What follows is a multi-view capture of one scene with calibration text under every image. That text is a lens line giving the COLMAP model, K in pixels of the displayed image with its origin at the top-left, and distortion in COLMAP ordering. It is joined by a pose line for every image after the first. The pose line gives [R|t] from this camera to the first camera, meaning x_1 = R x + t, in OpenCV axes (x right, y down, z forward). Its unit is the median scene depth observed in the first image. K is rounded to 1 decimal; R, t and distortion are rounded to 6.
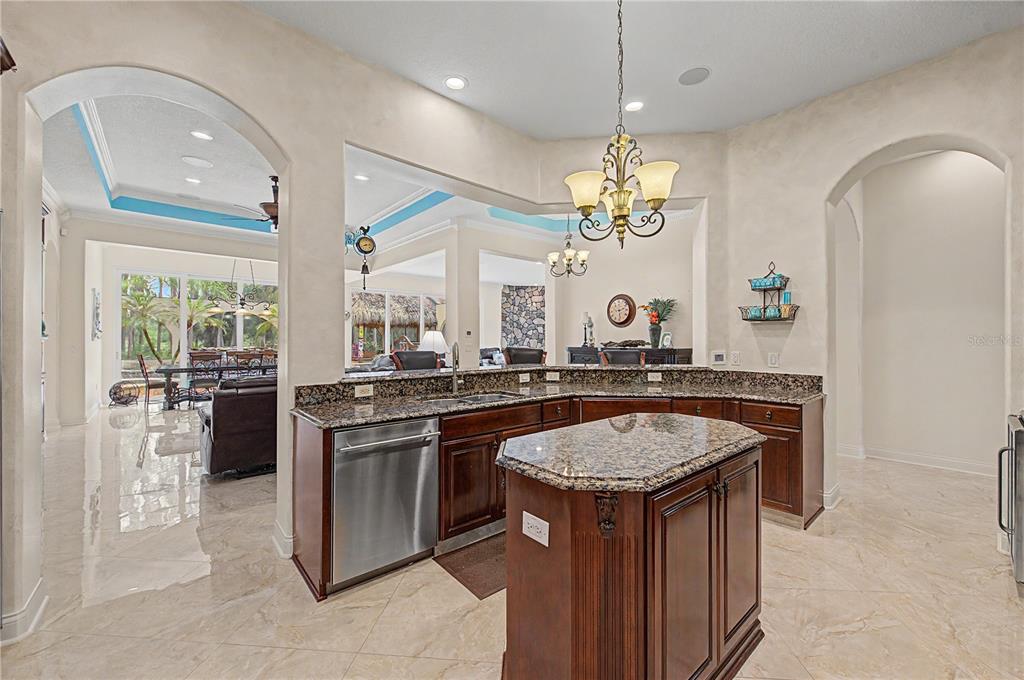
lens RADIAL K [[407.9, 0, 511.4], [0, 407.9, 336.9], [0, 0, 1]] dist [0.001045, -0.000251]
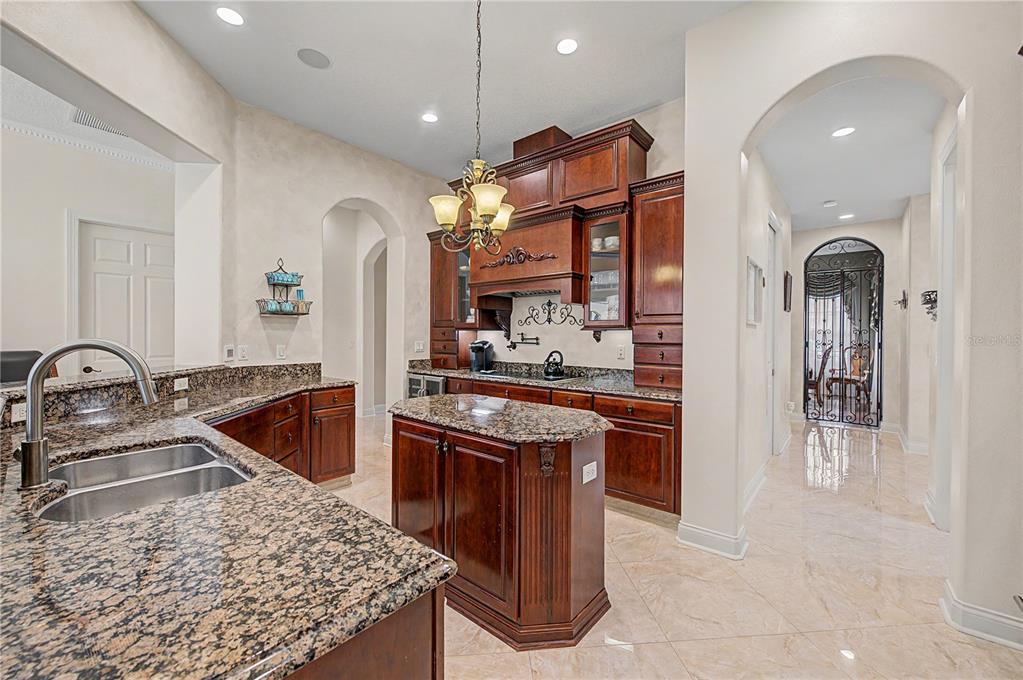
lens RADIAL K [[403.7, 0, 511.5], [0, 403.7, 340.0], [0, 0, 1]] dist [-0.000956, -0.000850]
pose [[-0.164102, -0.016159, 0.986311, -0.439521], [-0.011441, 0.999830, 0.014477, 0.003006], [-0.986377, -0.008909, -0.164259, 0.531518]]
